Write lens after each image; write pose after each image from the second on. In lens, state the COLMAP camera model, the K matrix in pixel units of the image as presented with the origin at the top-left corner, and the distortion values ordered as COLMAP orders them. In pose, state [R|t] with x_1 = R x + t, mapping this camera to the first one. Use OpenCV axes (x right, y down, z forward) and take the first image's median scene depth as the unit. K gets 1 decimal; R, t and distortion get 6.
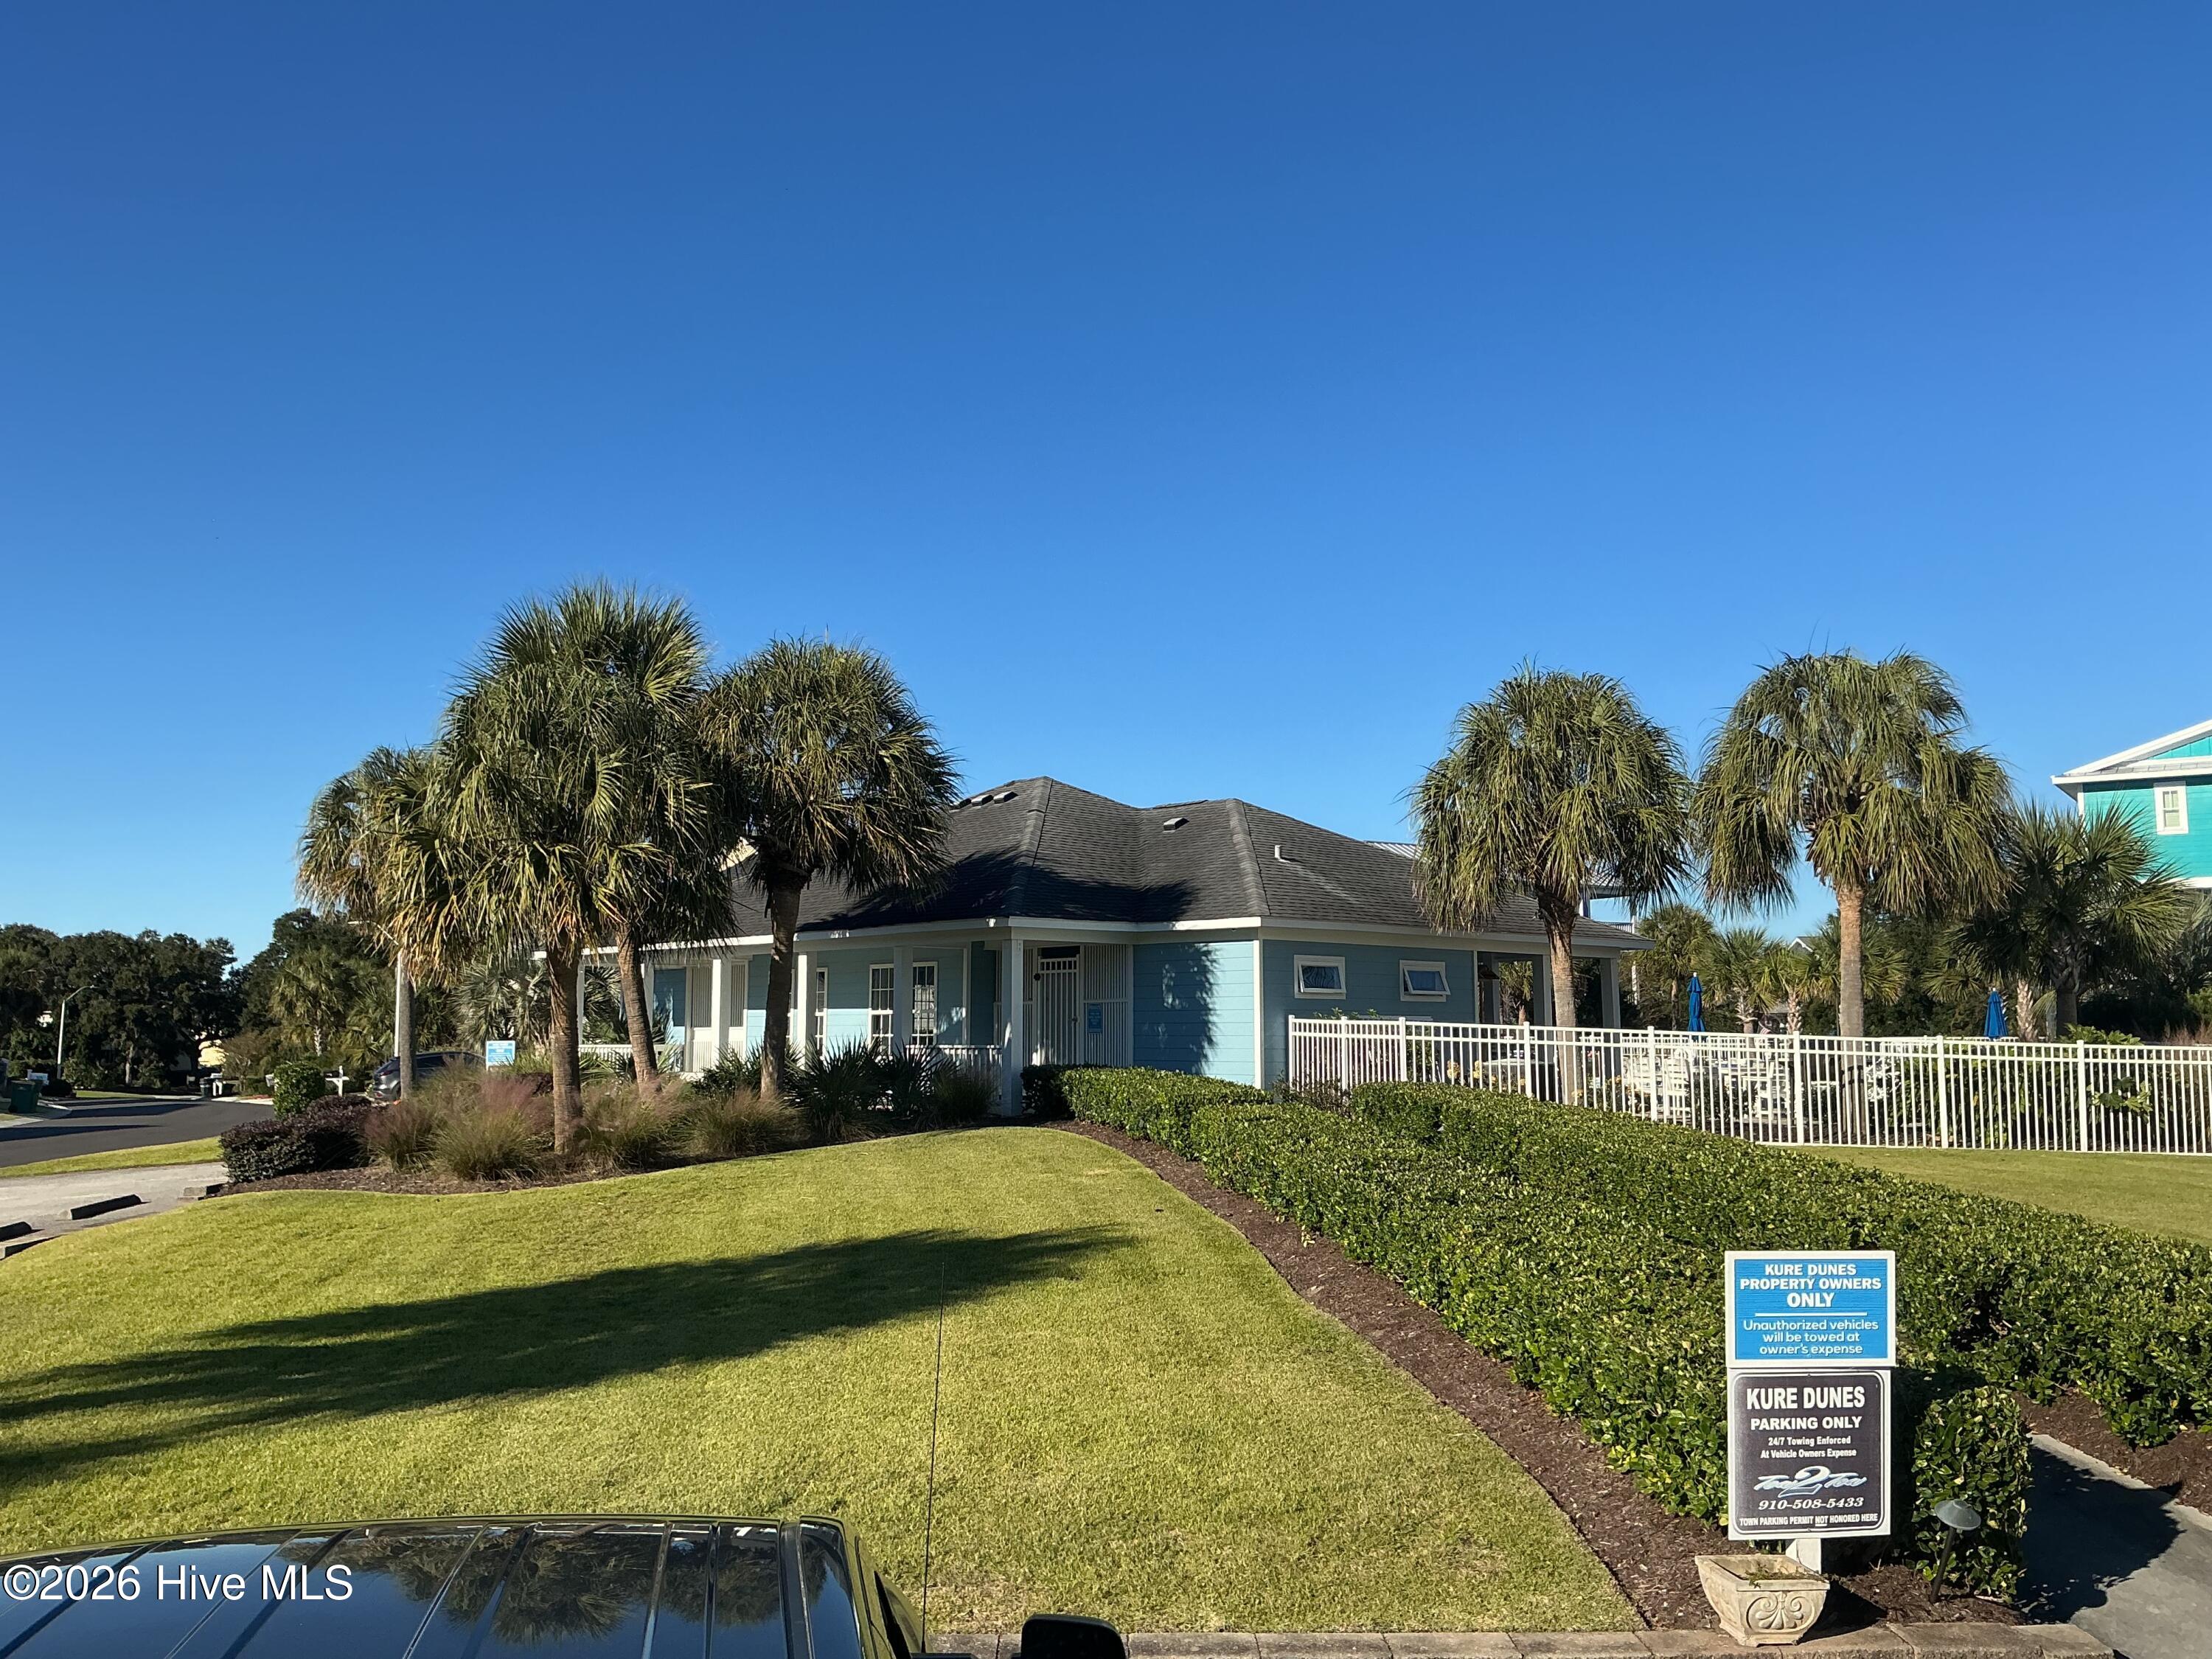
lens RADIAL K [[1845.7, 0, 1103.8], [0, 1845.7, 823.8], [0, 0, 1]] dist [0.139401, -0.293793]
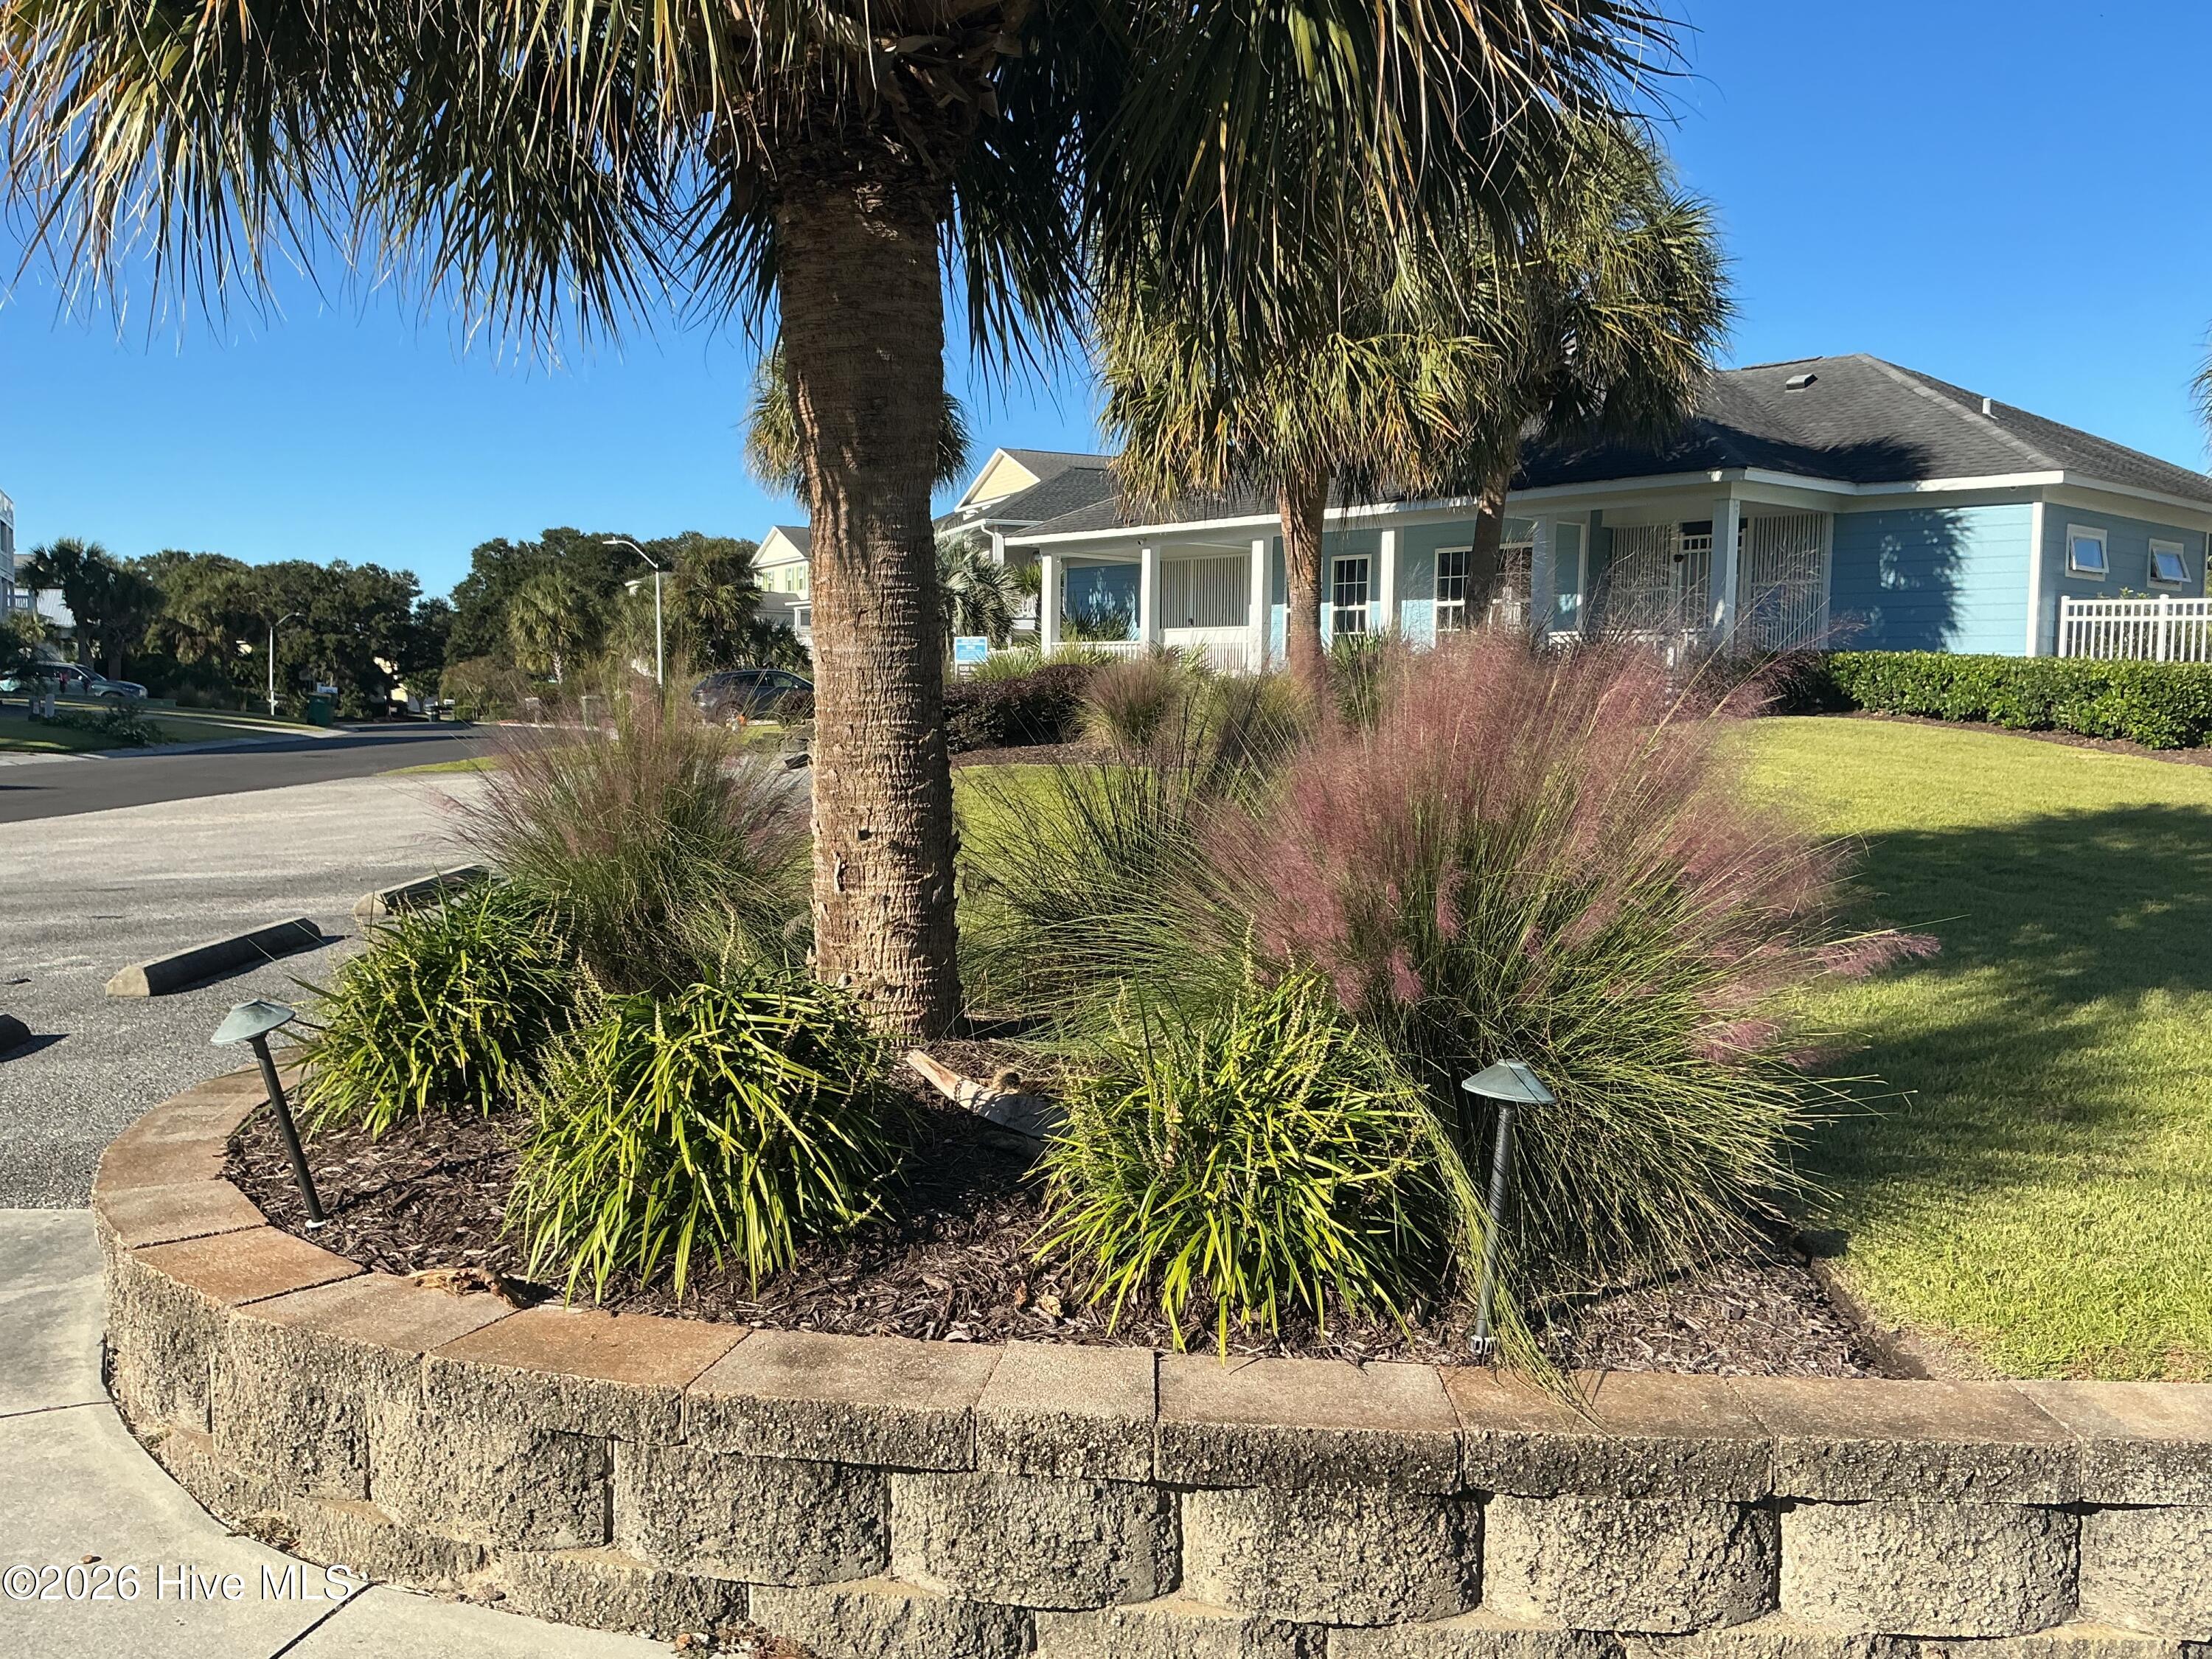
lens RADIAL K [[1845.7, 0, 1103.8], [0, 1845.7, 823.8], [0, 0, 1]] dist [0.139401, -0.293793]
pose [[0.998323, 0.020023, -0.054321, -0.289704], [-0.009839, 0.983317, 0.181632, 0.058220], [0.057052, -0.180793, 0.981865, 0.146874]]
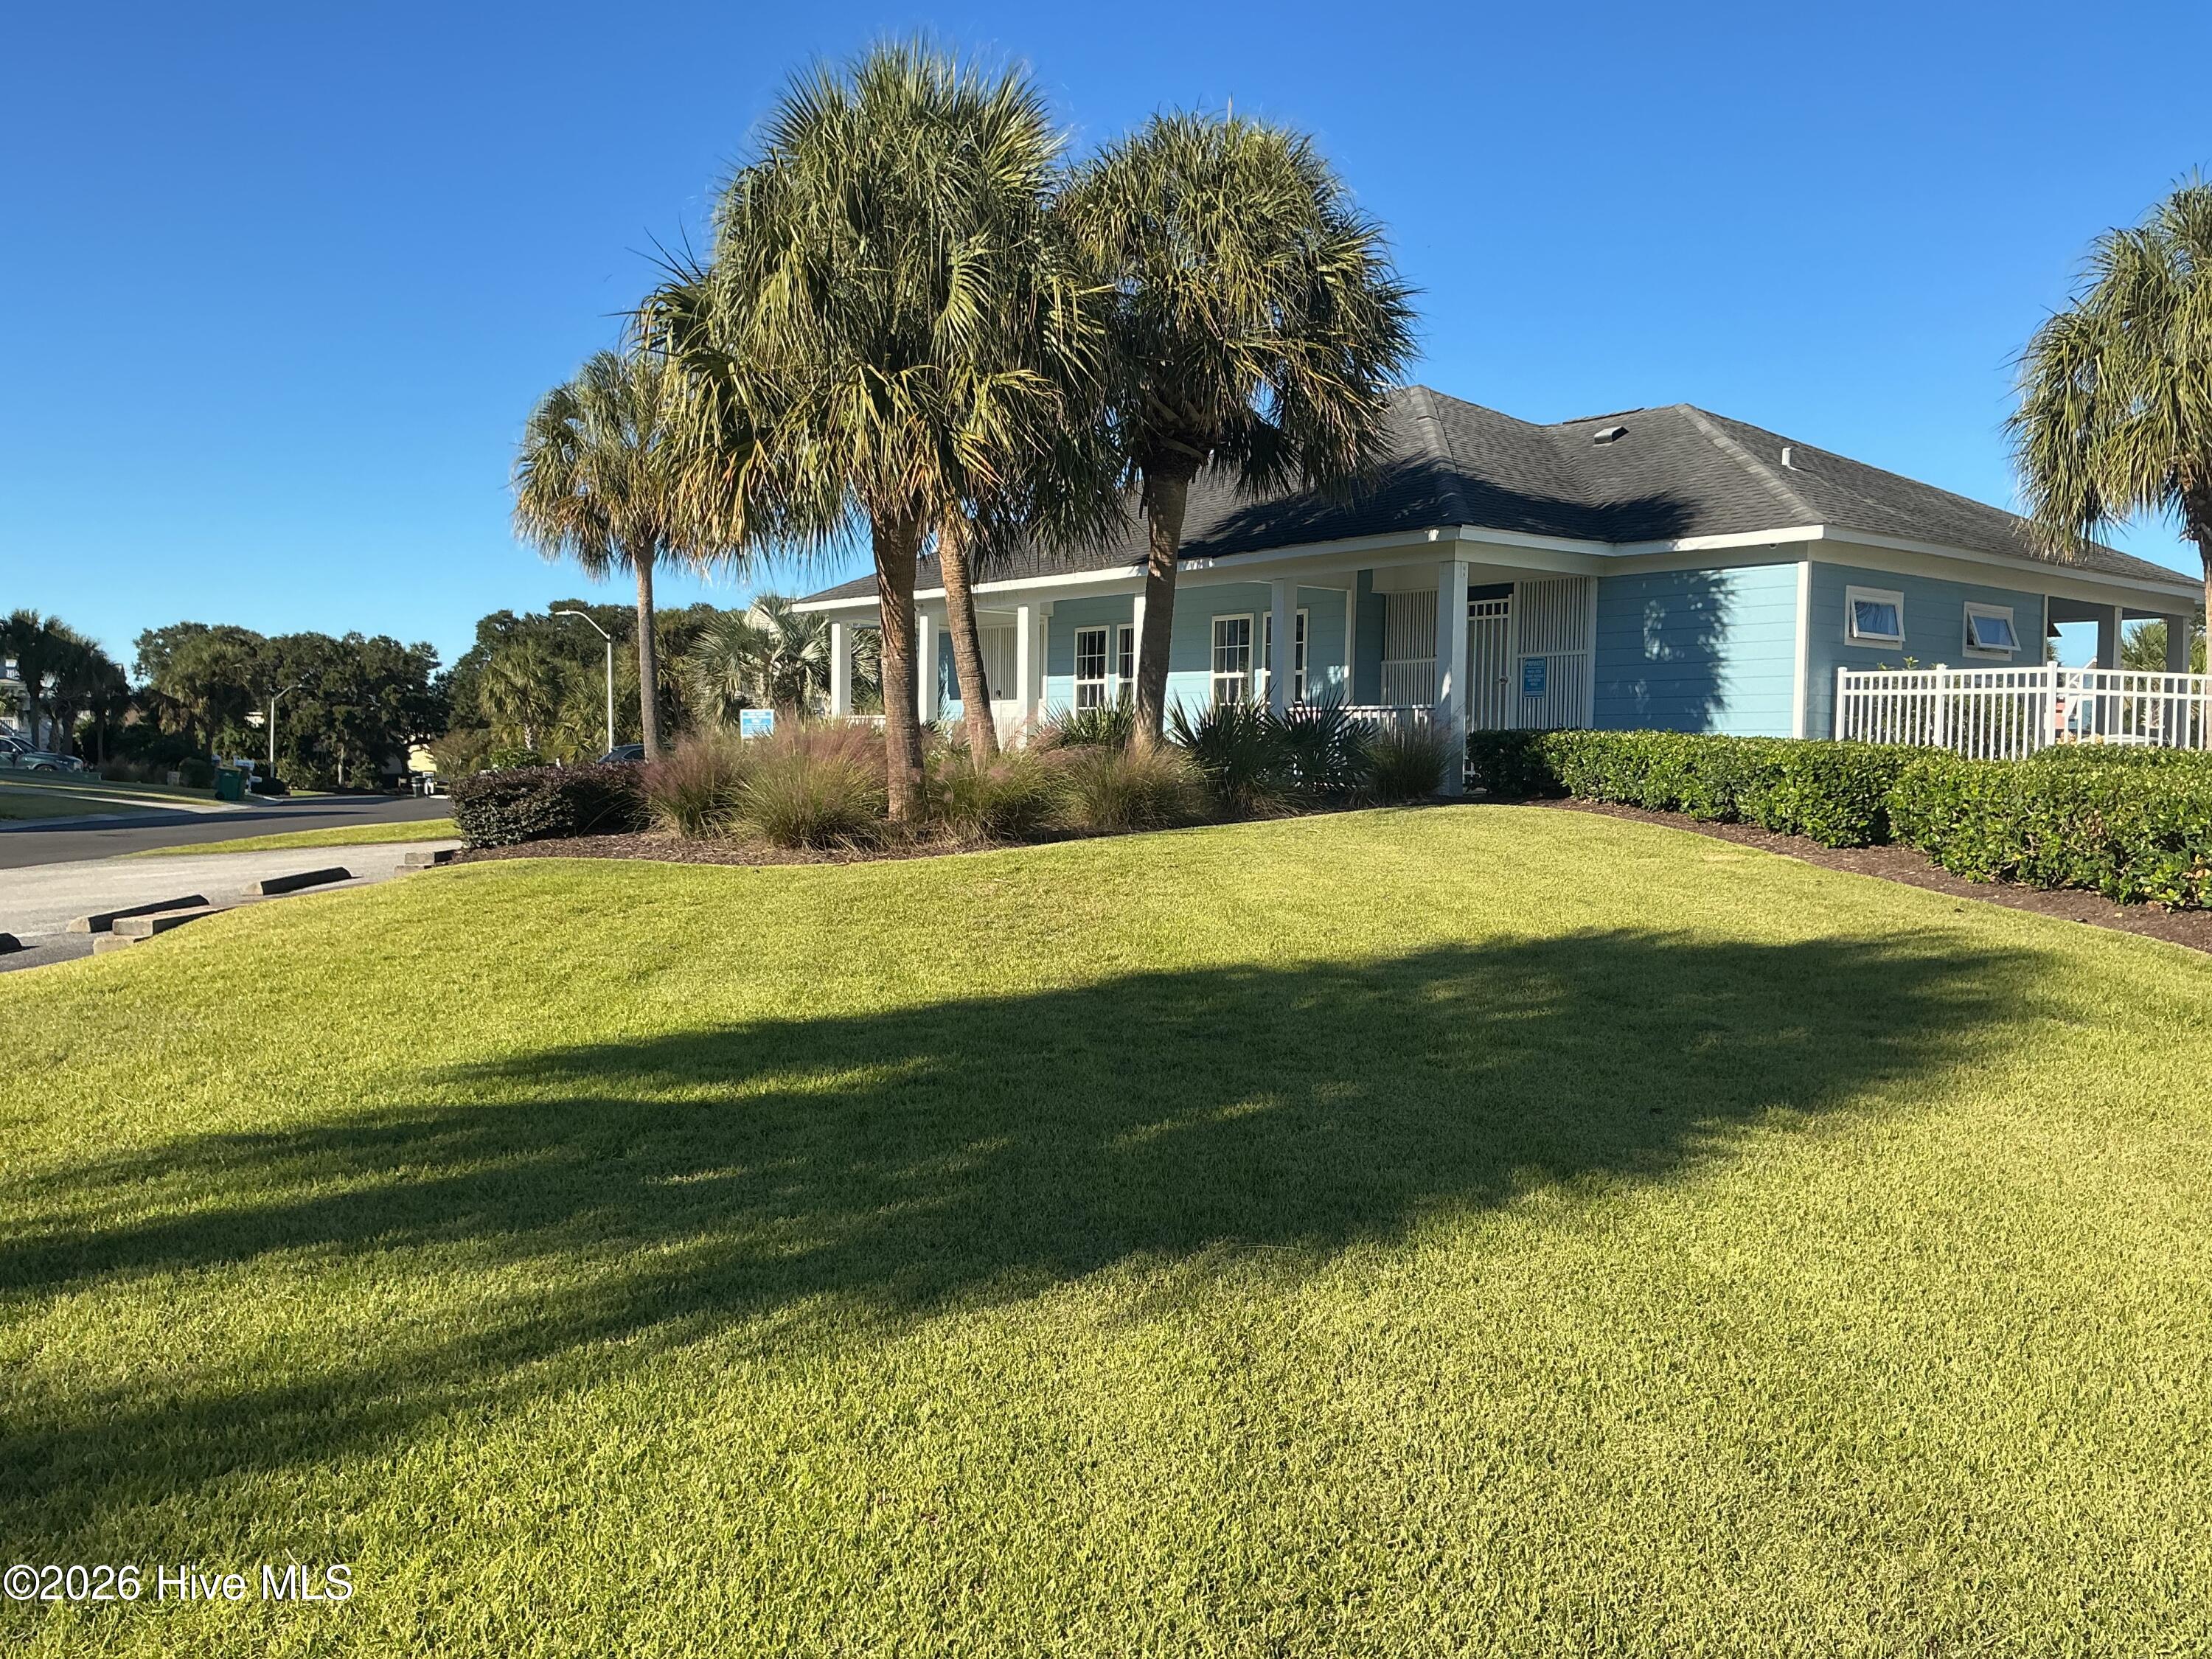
lens RADIAL K [[1845.7, 0, 1103.8], [0, 1845.7, 823.8], [0, 0, 1]] dist [0.139401, -0.293793]
pose [[0.995741, 0.020109, -0.089972, -0.125287], [-0.006890, 0.989425, 0.144881, 0.062258], [0.091934, -0.143644, 0.985350, 0.250449]]
